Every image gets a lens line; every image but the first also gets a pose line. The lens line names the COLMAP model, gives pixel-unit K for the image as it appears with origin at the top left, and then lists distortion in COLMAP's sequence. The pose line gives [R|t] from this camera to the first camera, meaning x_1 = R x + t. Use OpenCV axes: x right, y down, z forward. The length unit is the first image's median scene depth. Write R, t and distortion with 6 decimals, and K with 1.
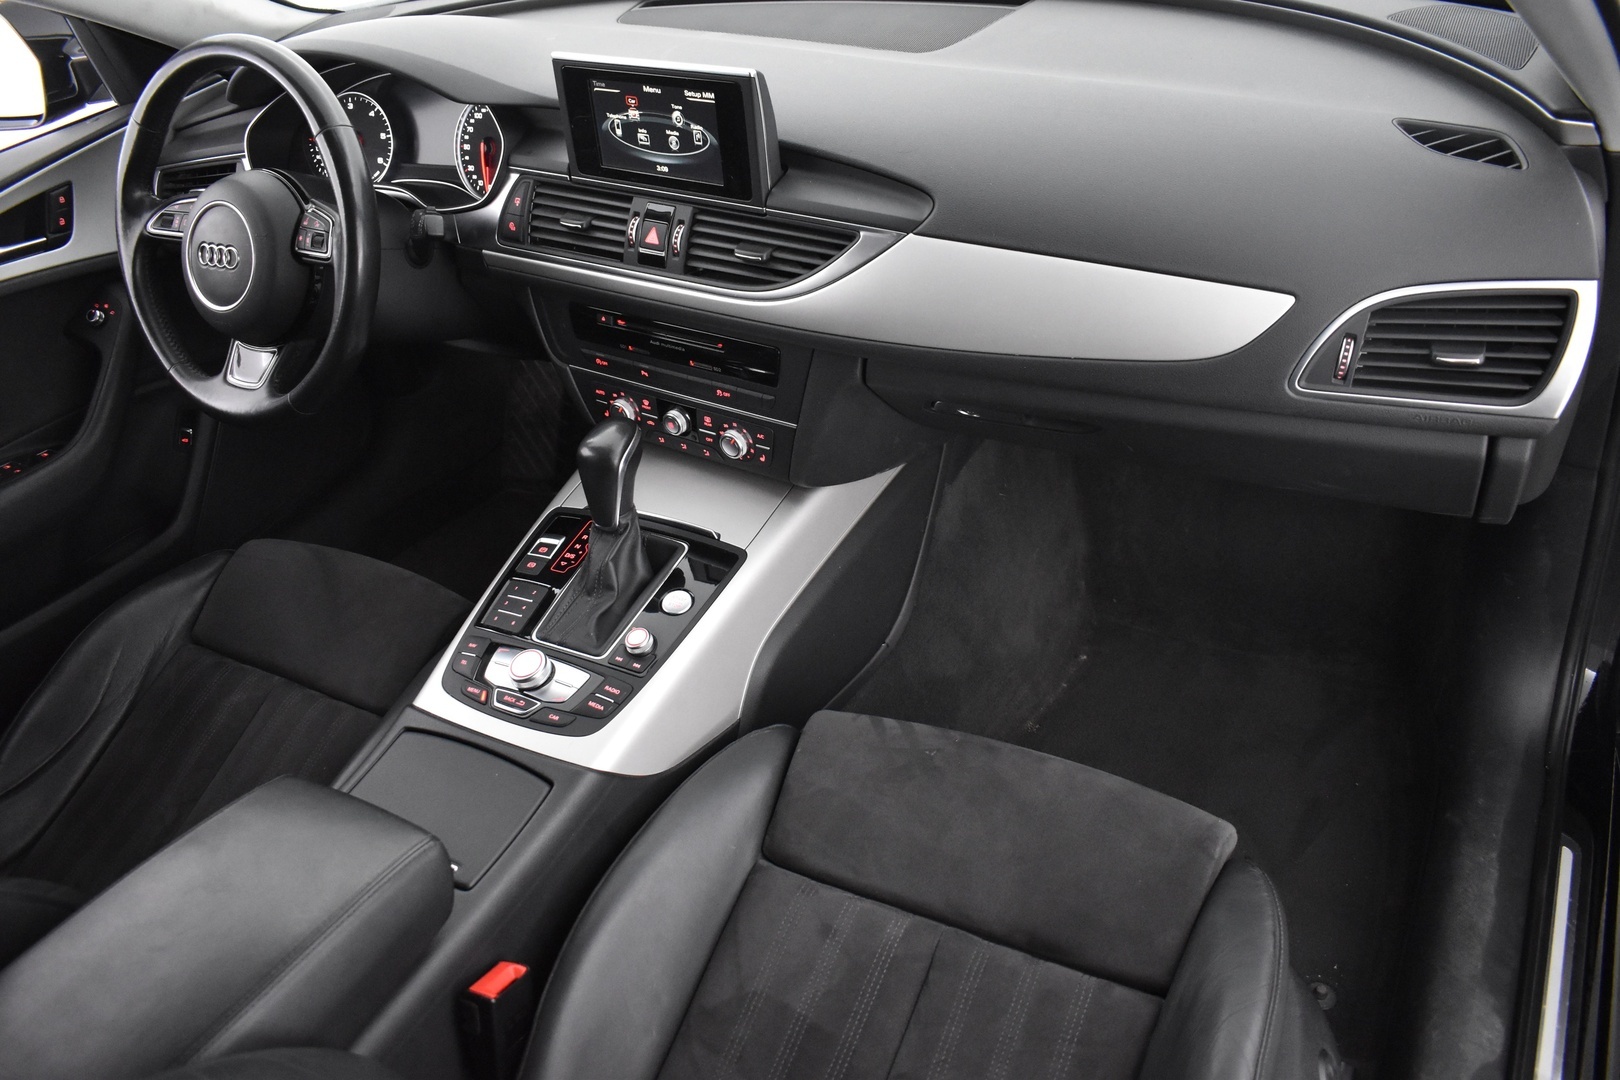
lens RADIAL K [[1265.5, 0, 829.3], [0, 1265.5, 530.1], [0, 0, 1]] dist [-0.100187, 0.014557]
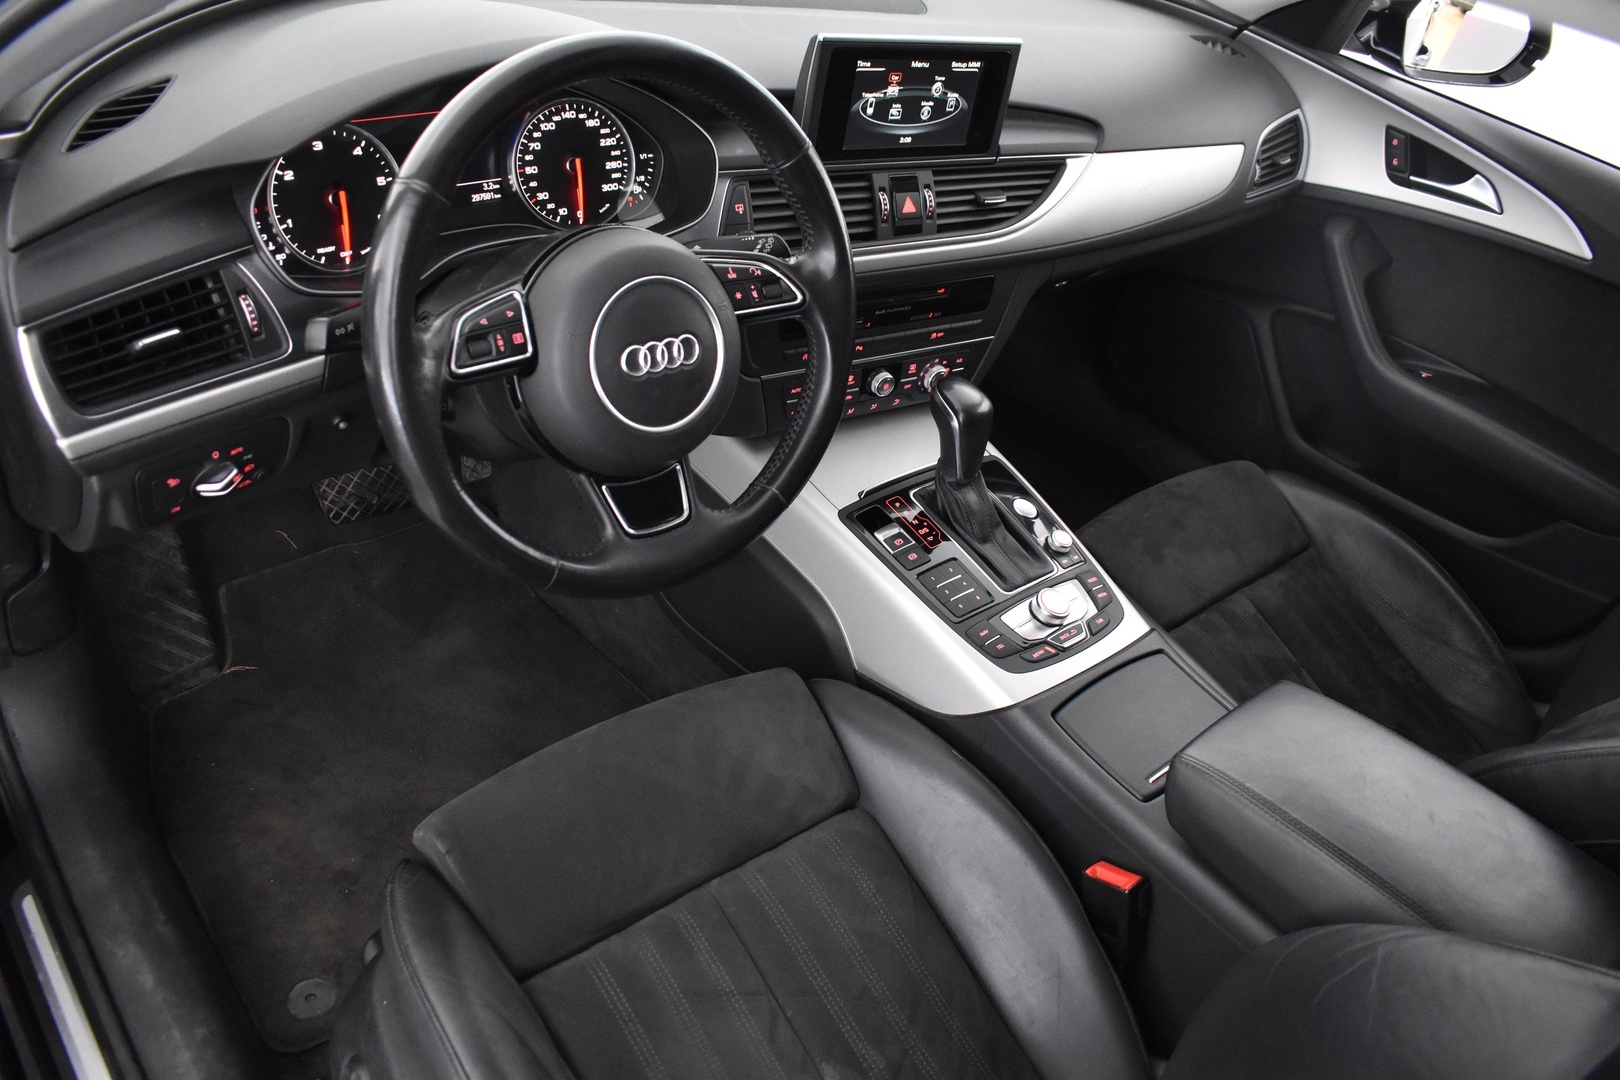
lens RADIAL K [[1265.5, 0, 829.3], [0, 1265.5, 530.1], [0, 0, 1]] dist [-0.100187, 0.014557]
pose [[0.337876, -0.413815, 0.845338, -1.170107], [0.353108, 0.888286, 0.293704, -0.328309], [-0.872442, 0.199260, 0.446252, 0.653592]]
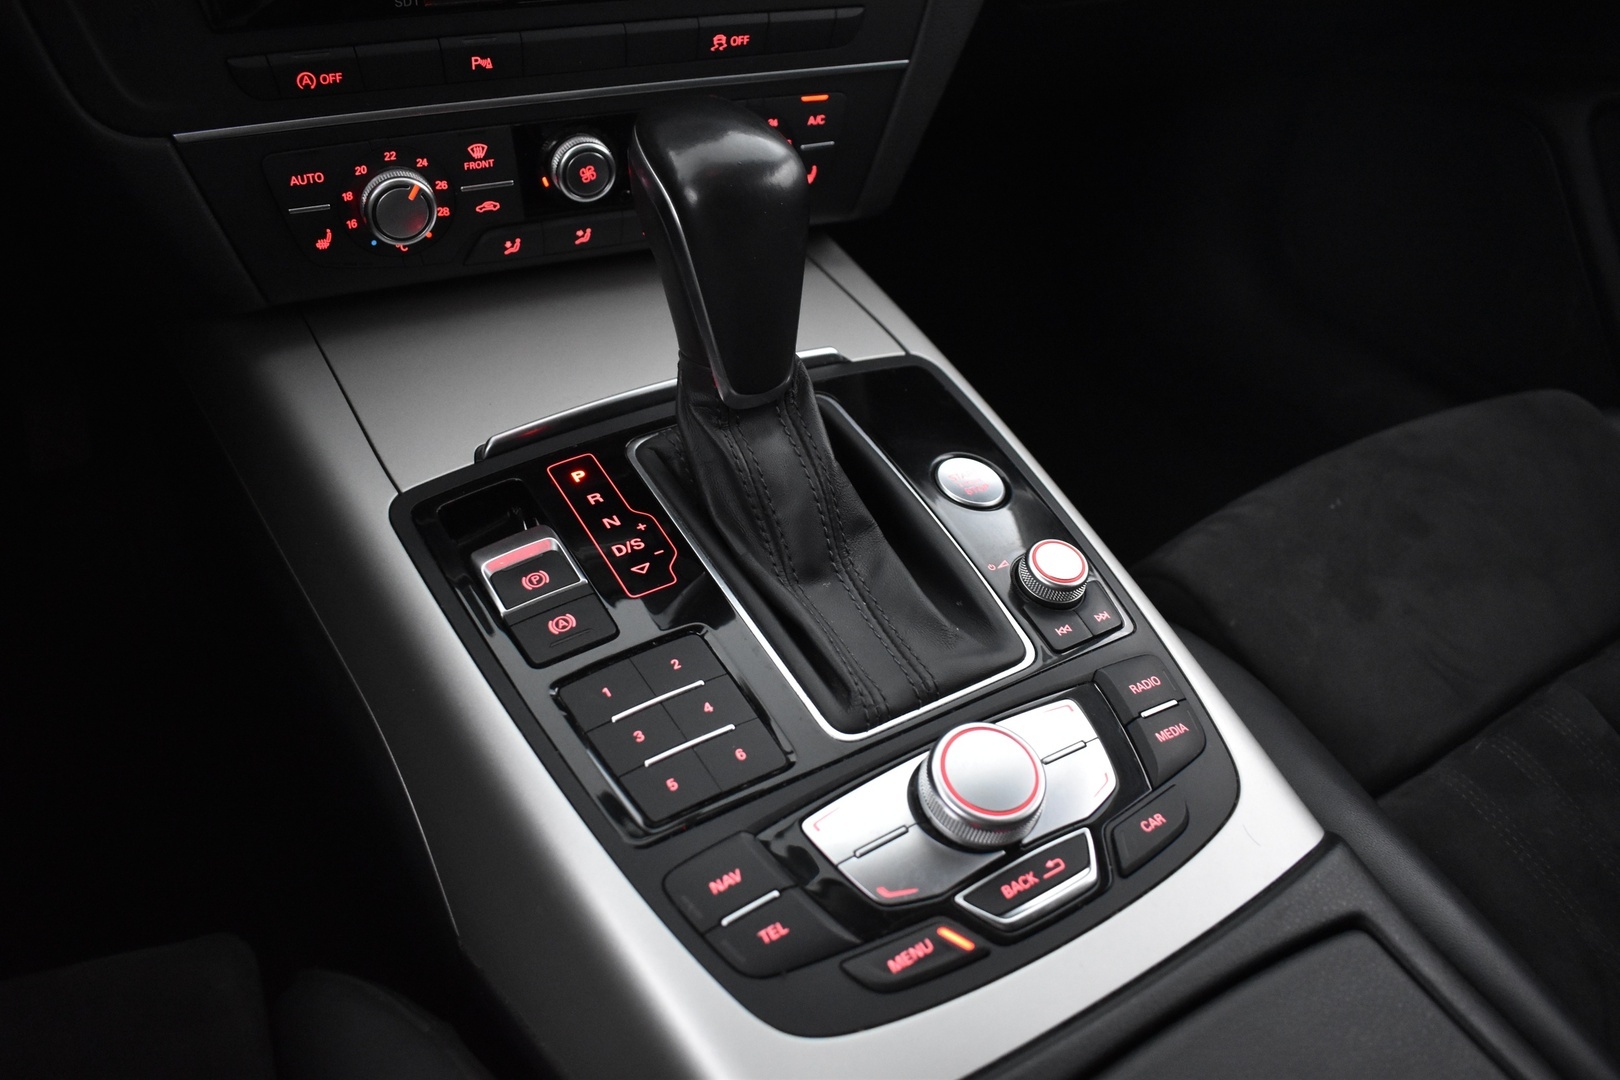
lens RADIAL K [[1243.9, 0, 810.0], [0, 1243.9, 540.0], [0, 0, 1]] dist [-0.102272, 0.006053]
pose [[0.488525, -0.410523, 0.769945, -0.479183], [0.414847, 0.885573, 0.208956, -0.035246], [-0.767623, 0.217328, 0.602928, 0.803039]]
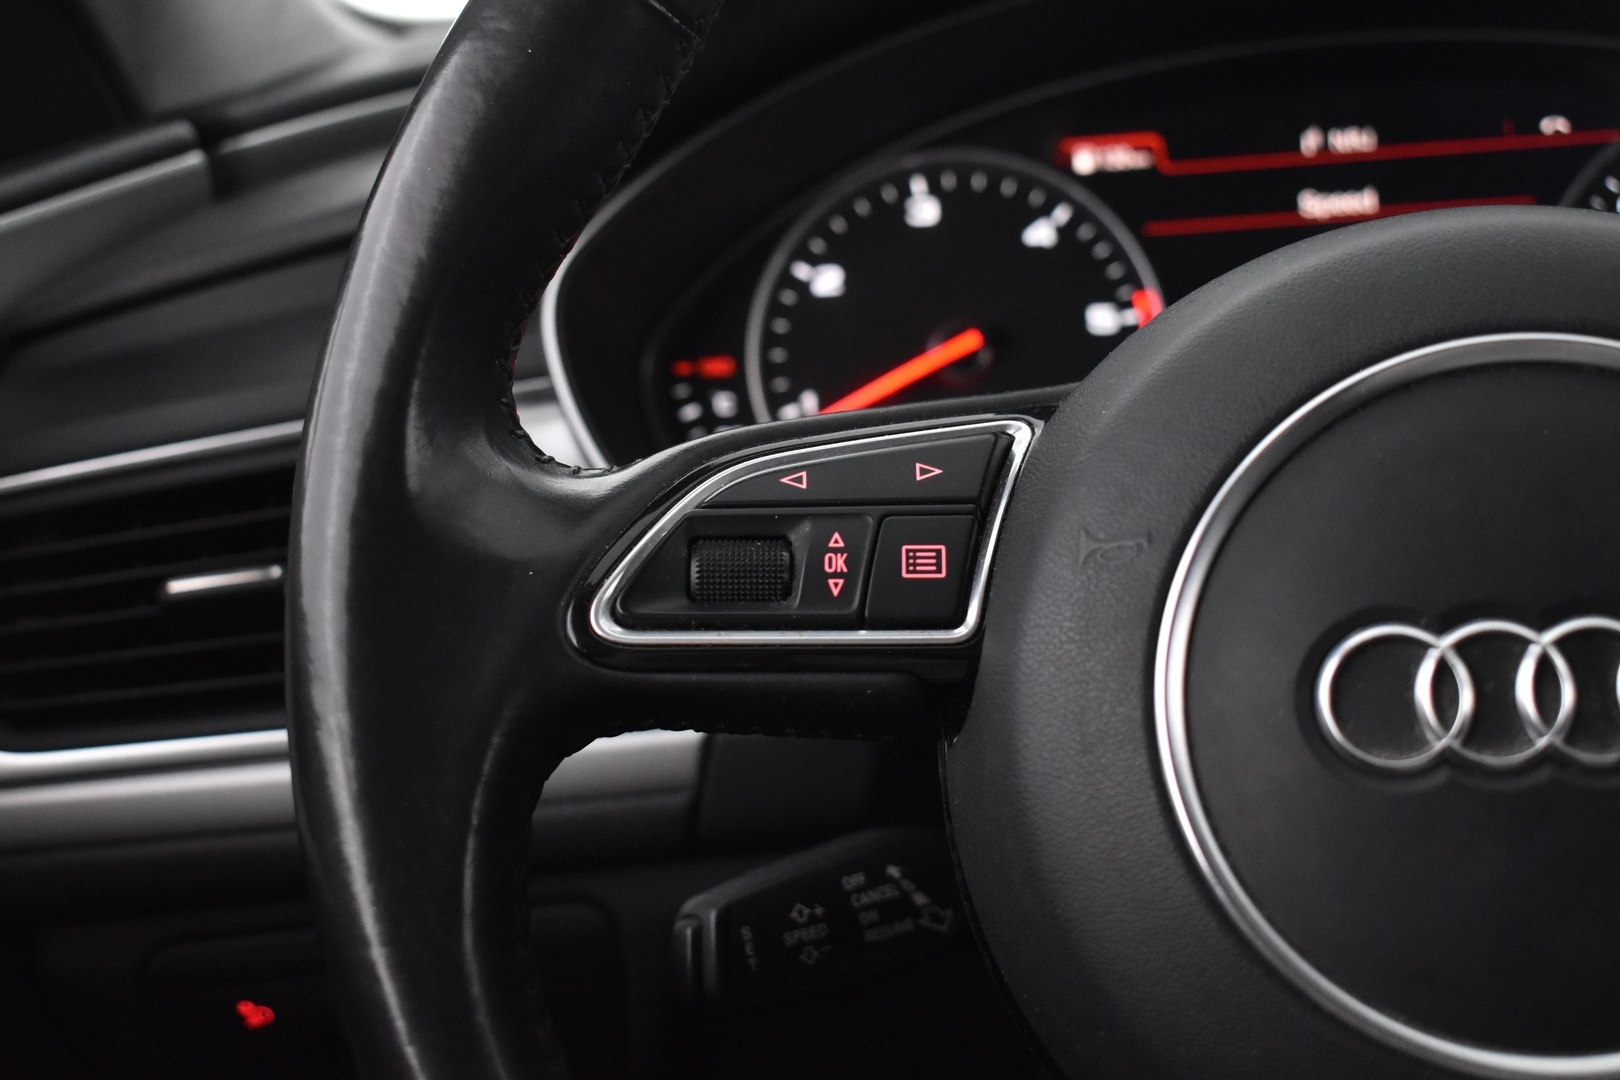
lens RADIAL K [[2259.0, 0, 810.0], [0, 2259.0, 540.0], [0, 0, 1]] dist [-0.127855, 0.040990]
pose [[0.939662, -0.053375, 0.337914, -0.703407], [0.185432, 0.909530, -0.371981, -0.164852], [-0.287488, 0.412197, 0.864549, 0.832911]]
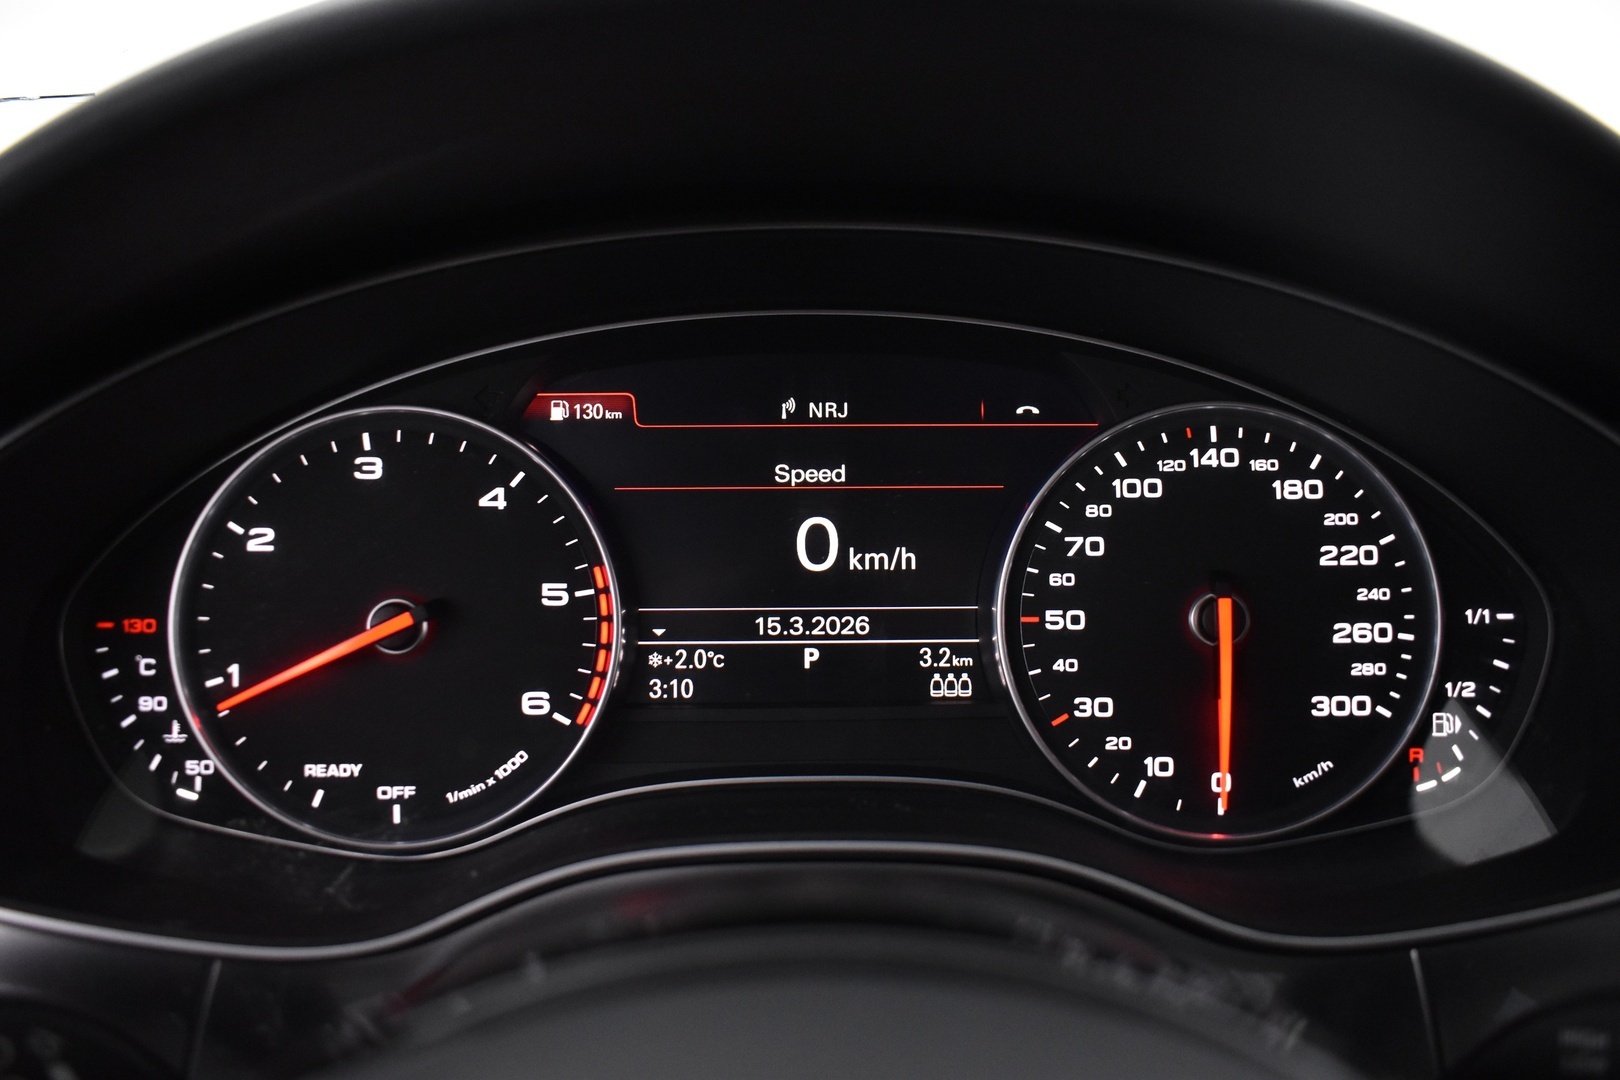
lens RADIAL K [[1265.5, 0, 829.3], [0, 1265.5, 530.1], [0, 0, 1]] dist [-0.100187, 0.014557]
pose [[0.868507, -0.033417, 0.494549, -0.539763], [0.199636, 0.936808, -0.287292, -0.319005], [-0.453697, 0.348245, 0.820296, 0.987723]]
